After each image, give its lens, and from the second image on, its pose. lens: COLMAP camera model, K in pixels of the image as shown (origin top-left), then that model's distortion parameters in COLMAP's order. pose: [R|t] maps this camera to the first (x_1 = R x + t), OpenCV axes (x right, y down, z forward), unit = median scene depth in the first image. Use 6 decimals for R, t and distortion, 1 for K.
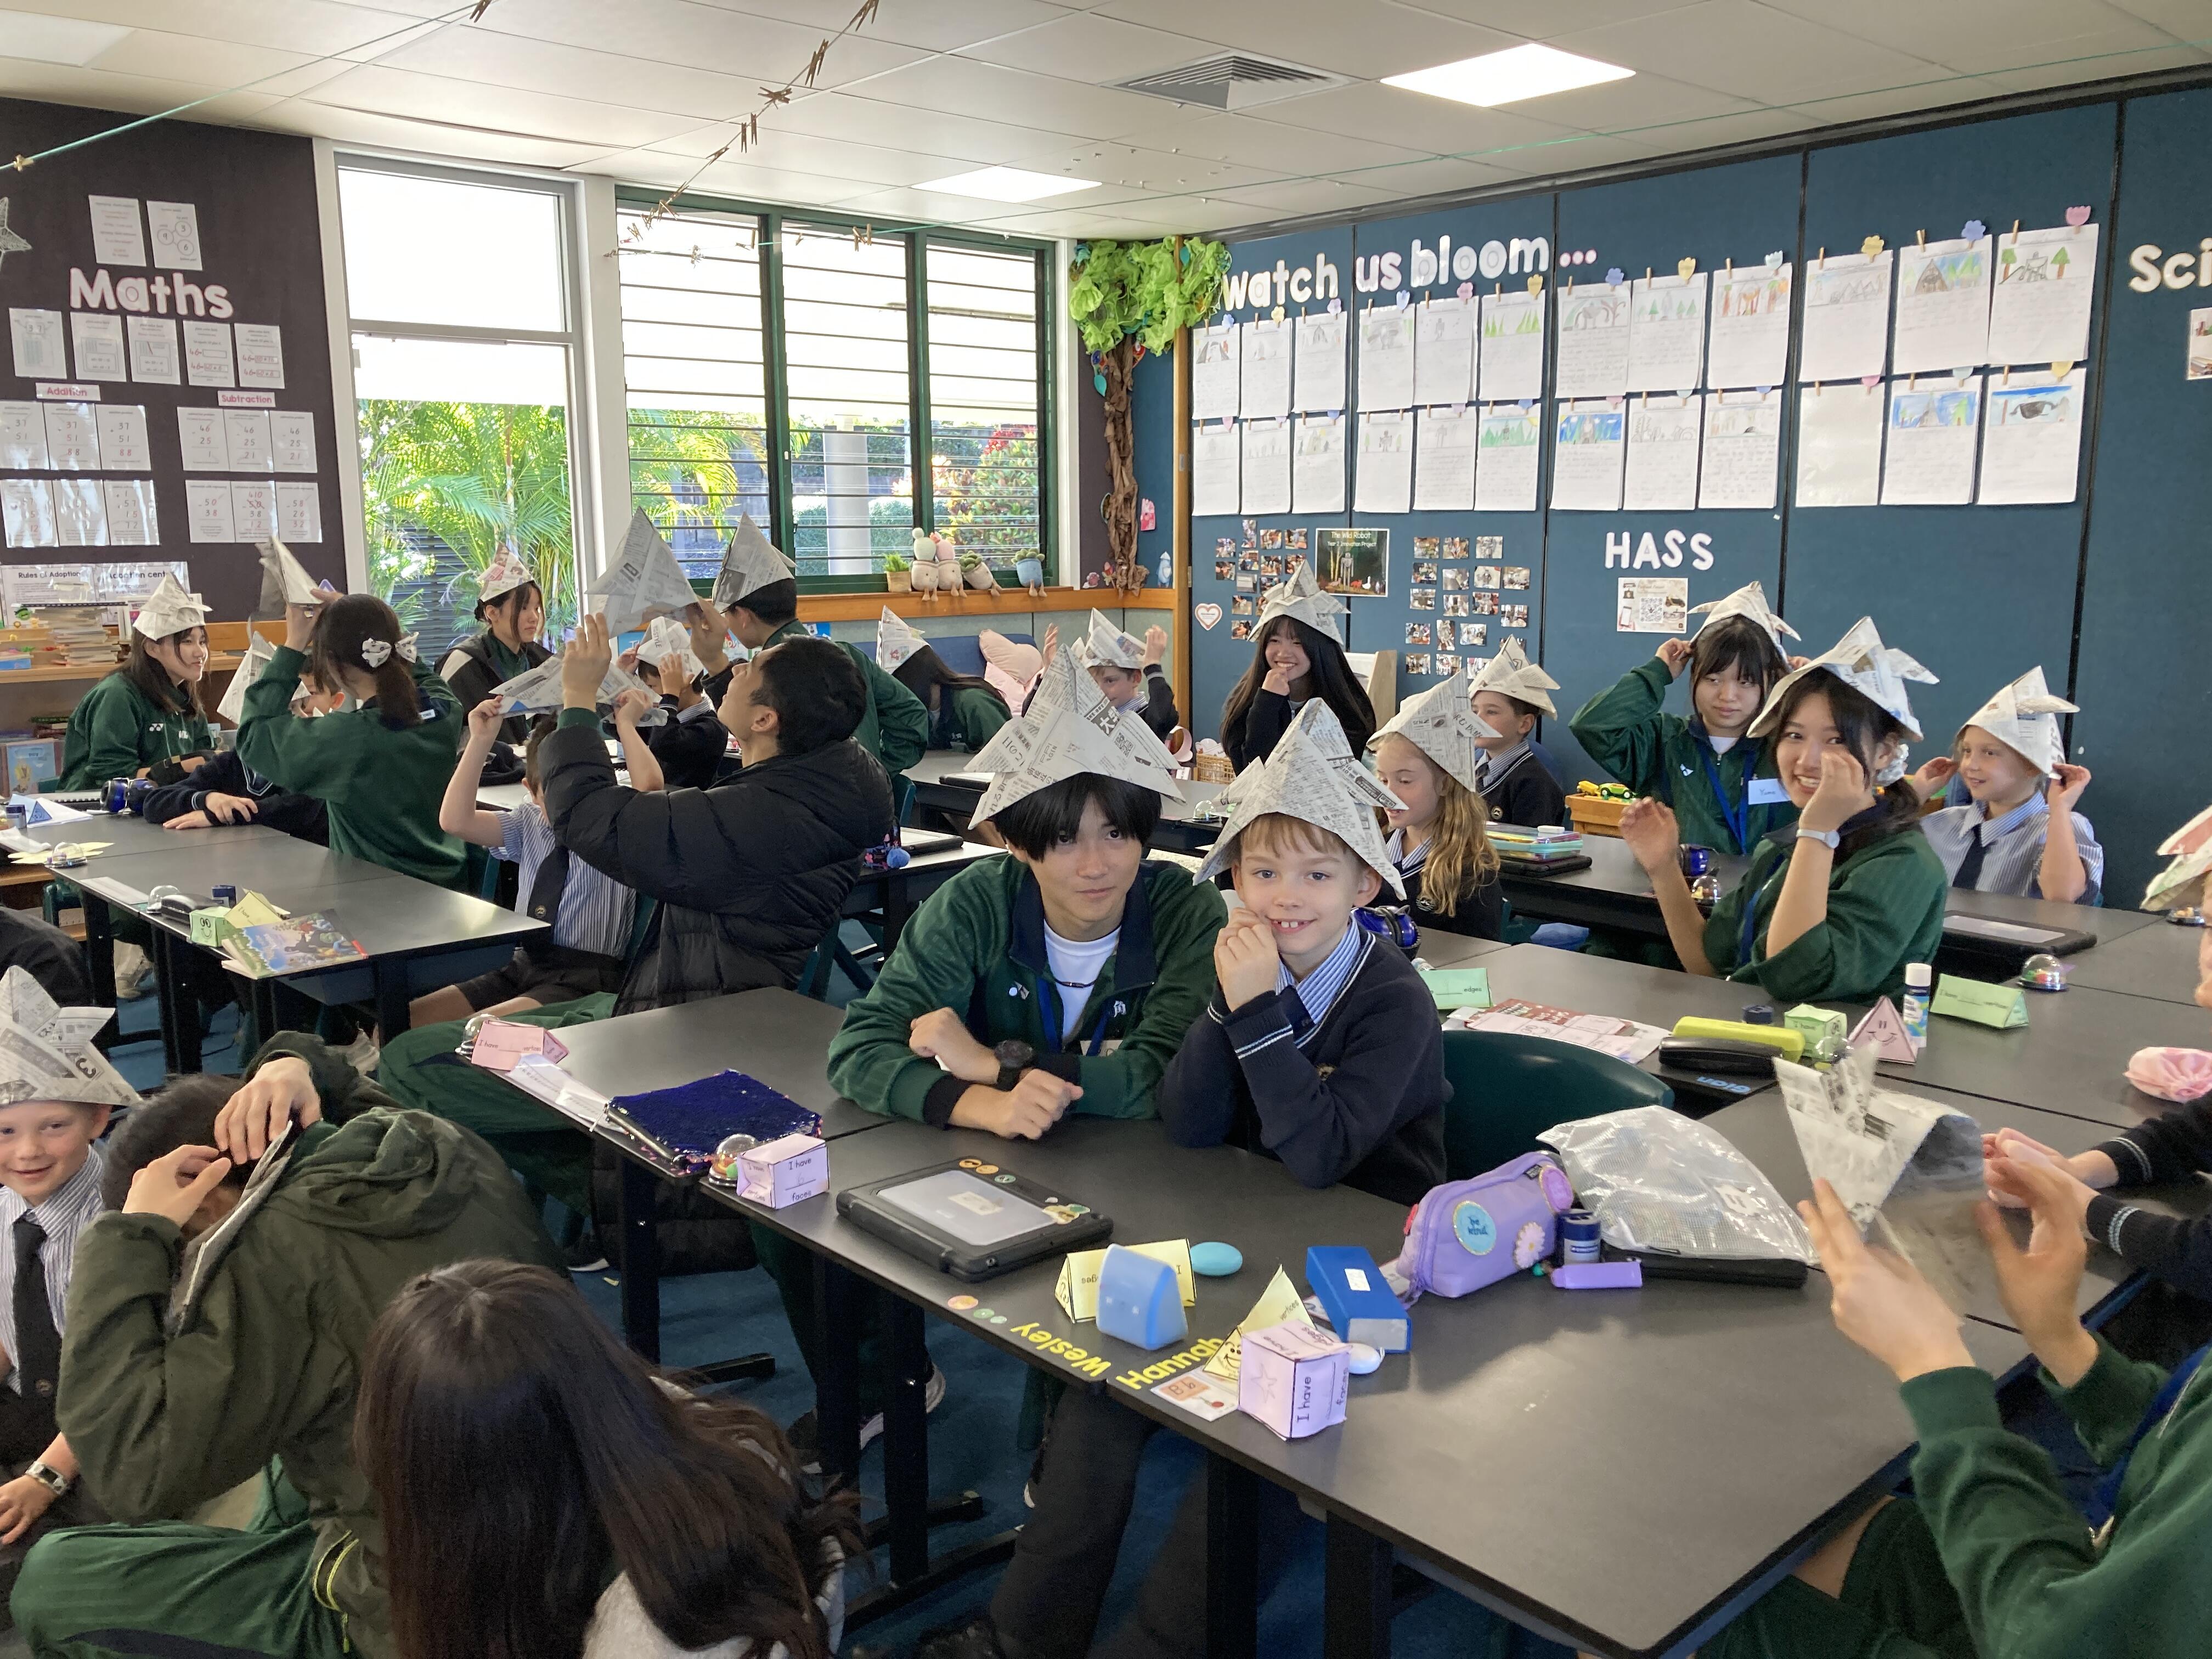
lens RADIAL K [[1785.5, 0, 1071.4], [0, 1785.5, 830.8], [0, 0, 1]] dist [0.025064, -0.000471]
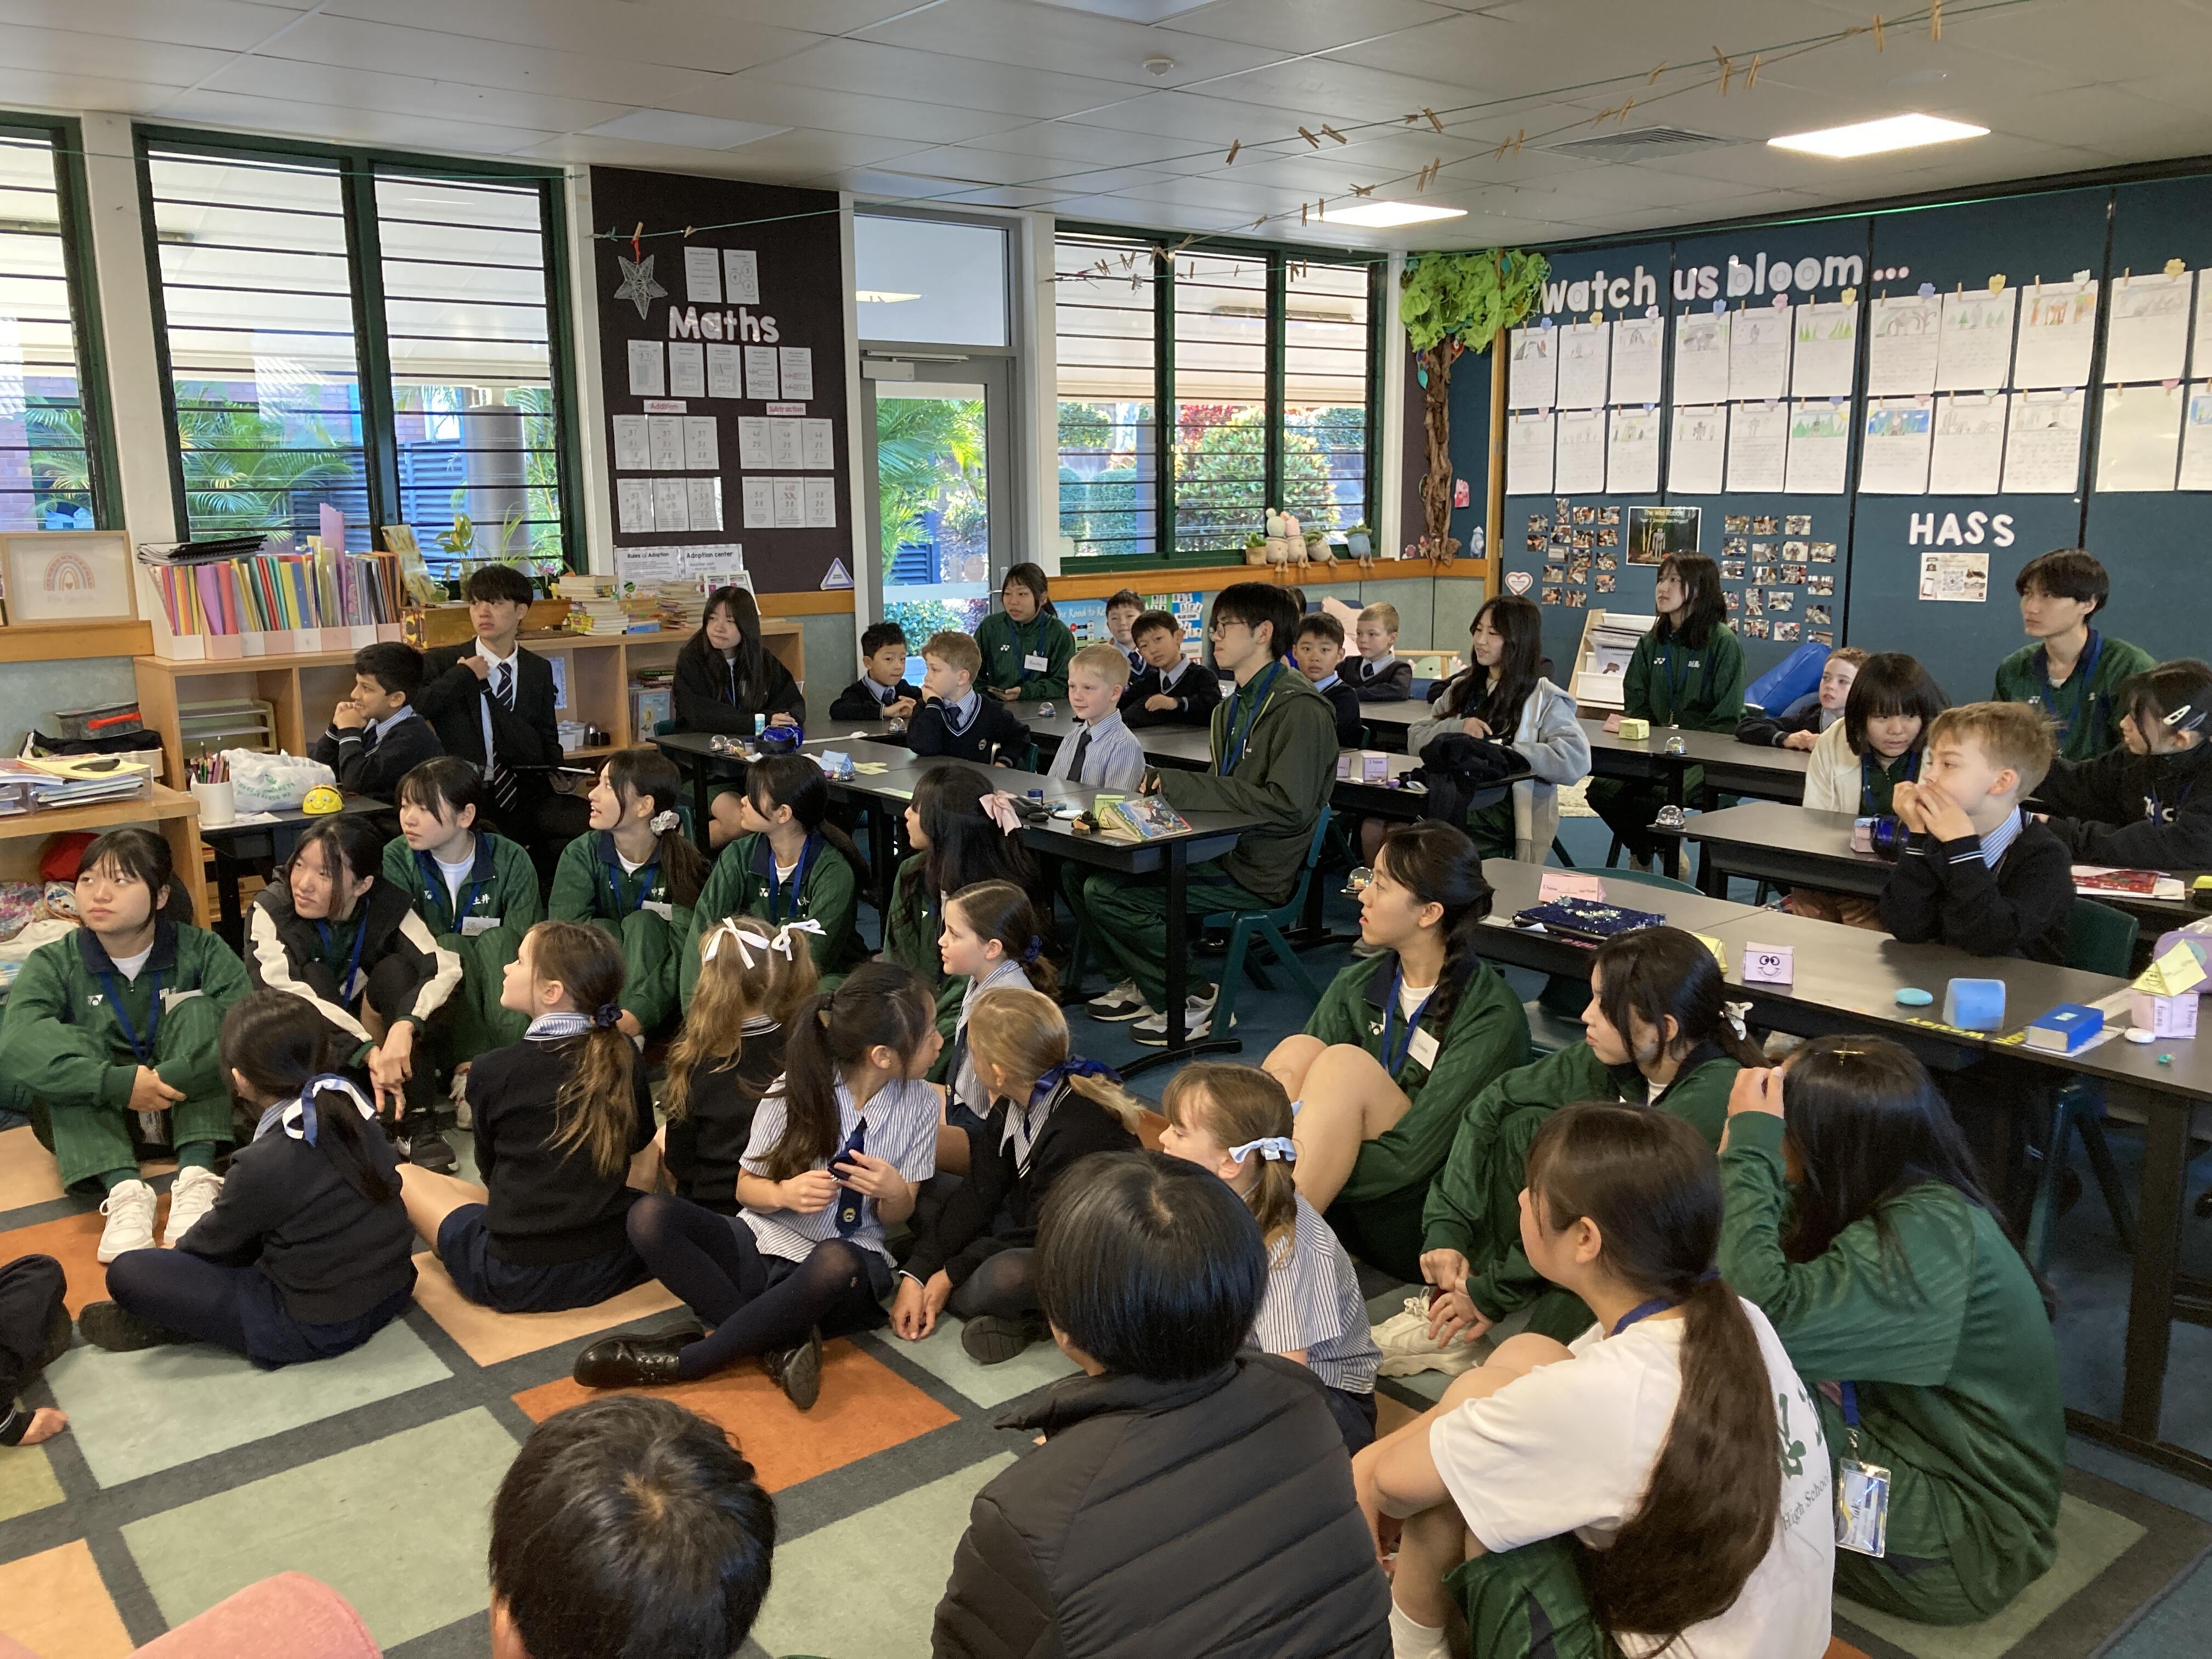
lens RADIAL K [[1785.5, 0, 1069.8], [0, 1785.5, 819.7], [0, 0, 1]] dist [0.025064, -0.000471]
pose [[0.998610, 0.007761, -0.052130, -0.176816], [-0.006876, 0.999829, 0.017140, 0.014144], [0.052254, -0.016757, 0.998493, -0.180503]]
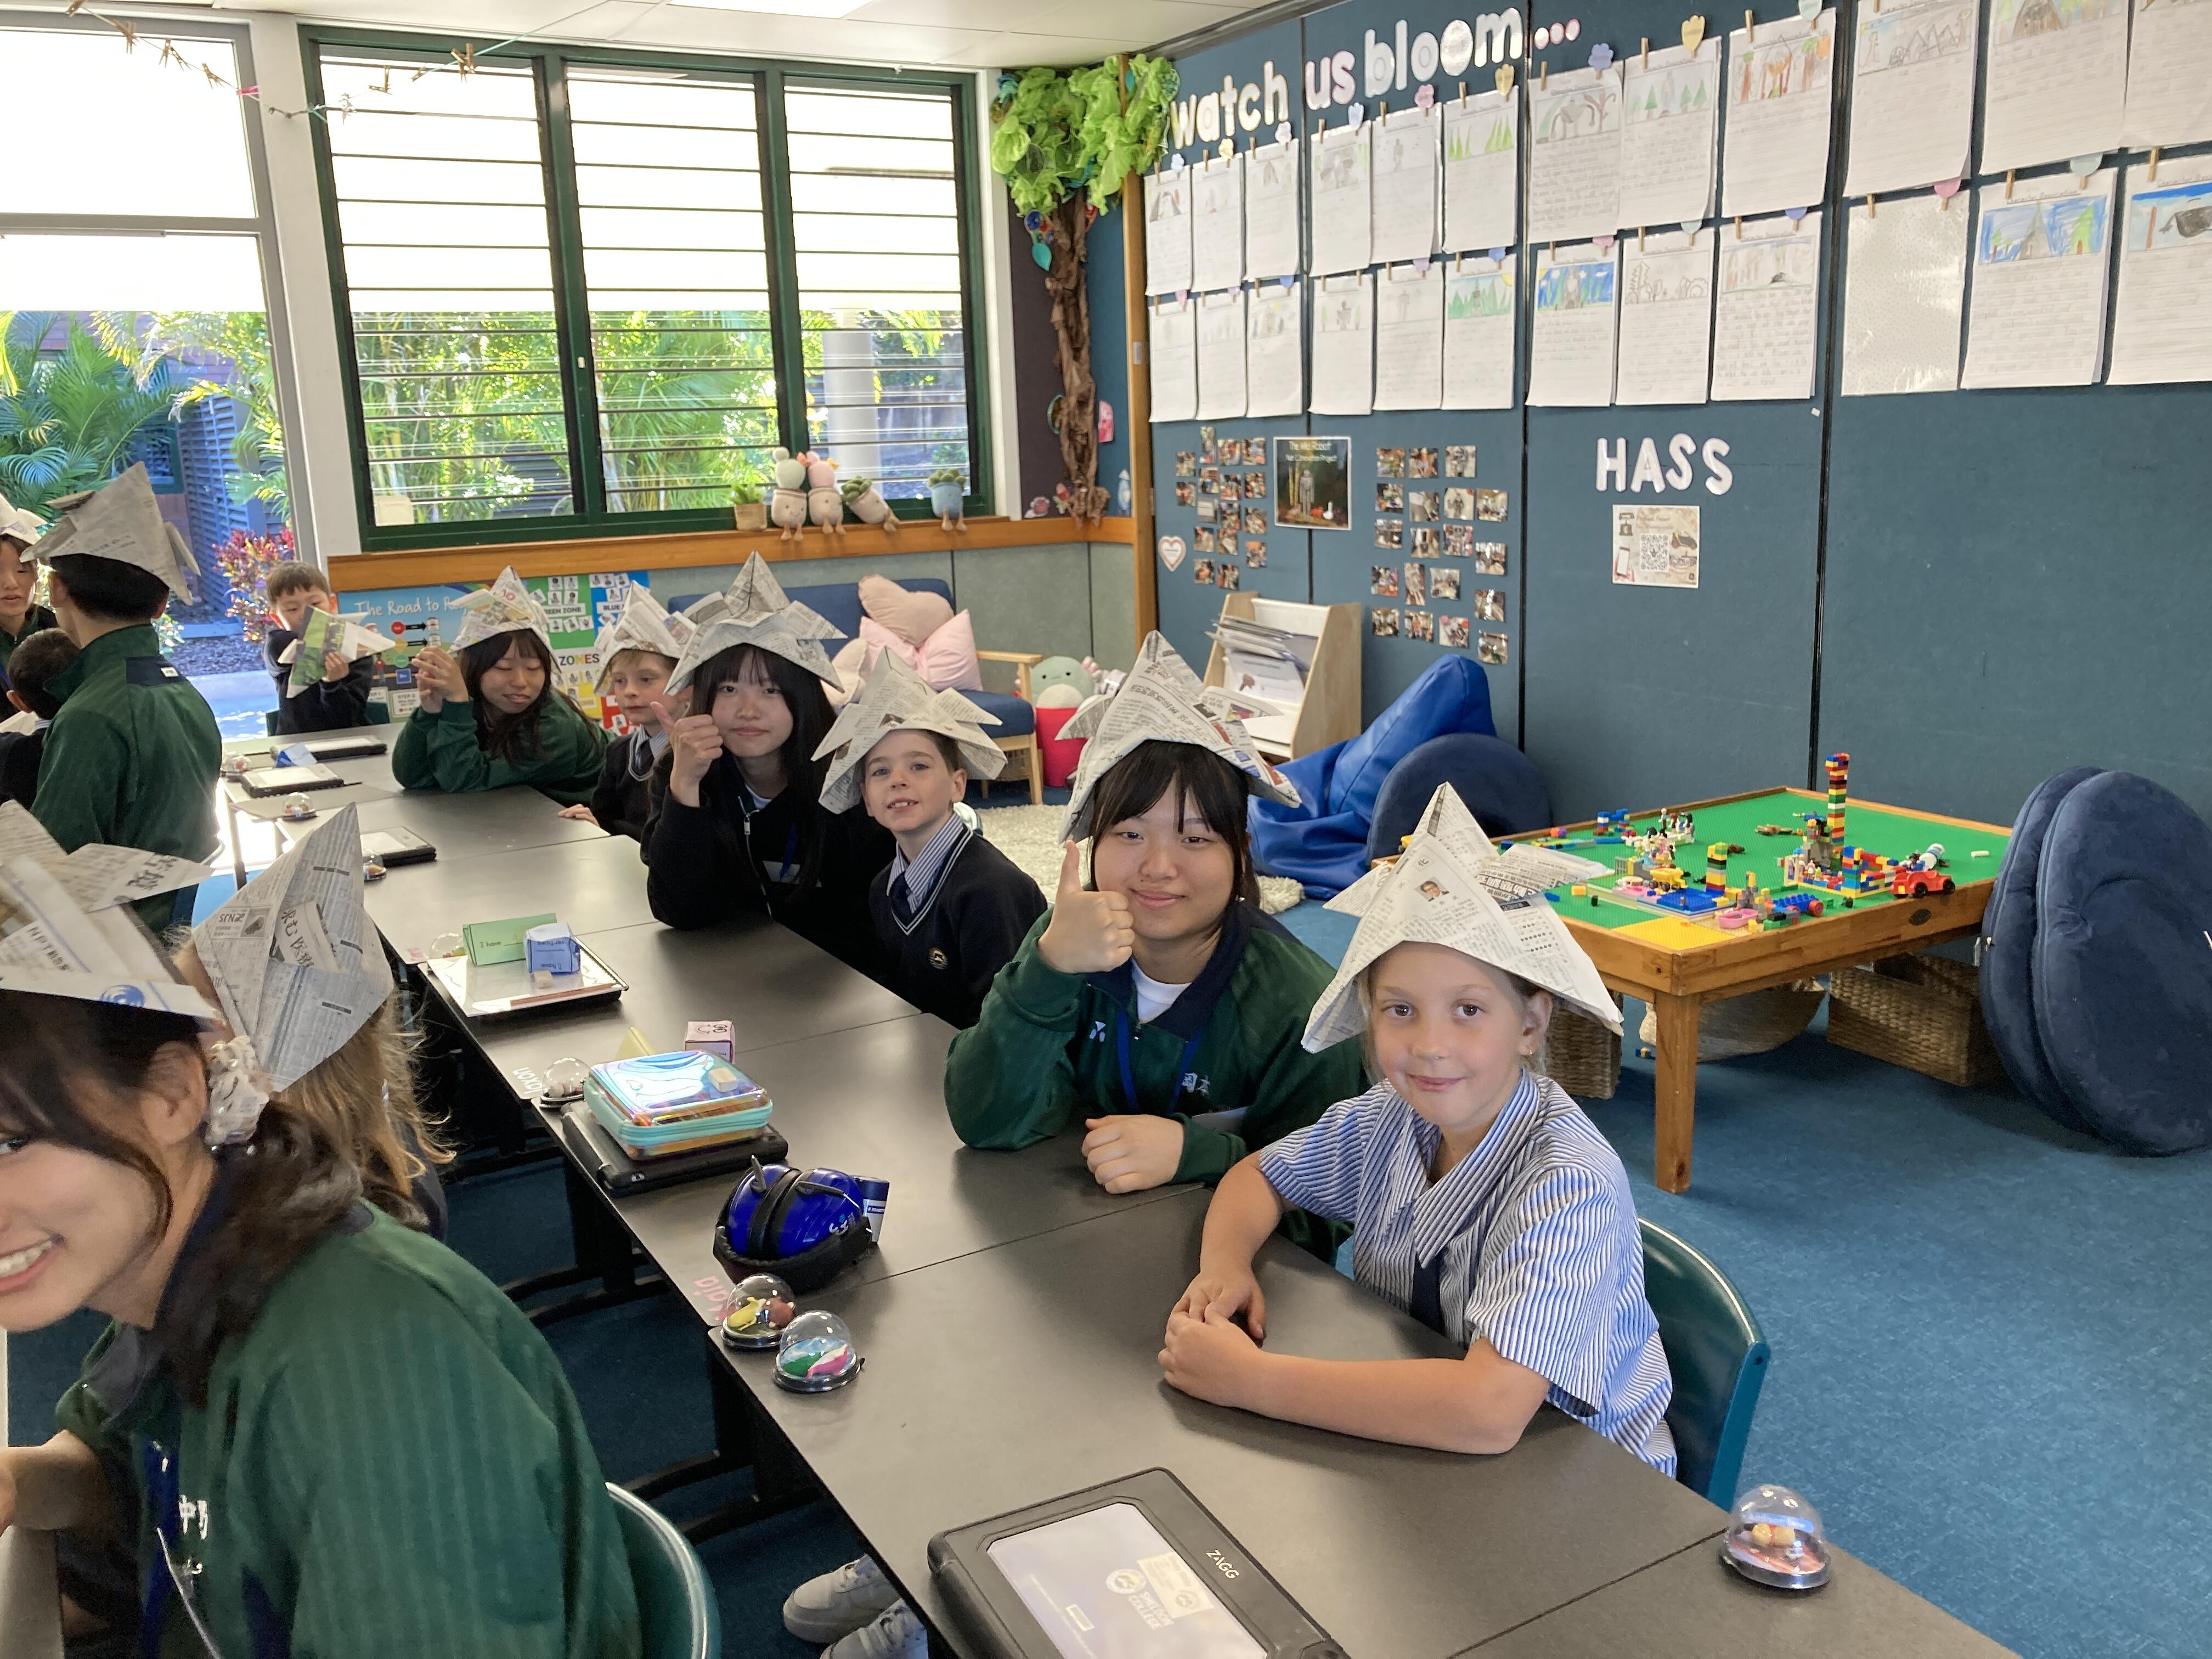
lens RADIAL K [[1785.5, 0, 1125.1], [0, 1785.5, 784.1], [0, 0, 1]] dist [0.025064, -0.000471]
pose [[0.979154, 0.013100, -0.202695, 0.258470], [-0.006284, 0.999394, 0.034236, -0.055860], [0.203021, -0.032249, 0.978643, 0.284632]]
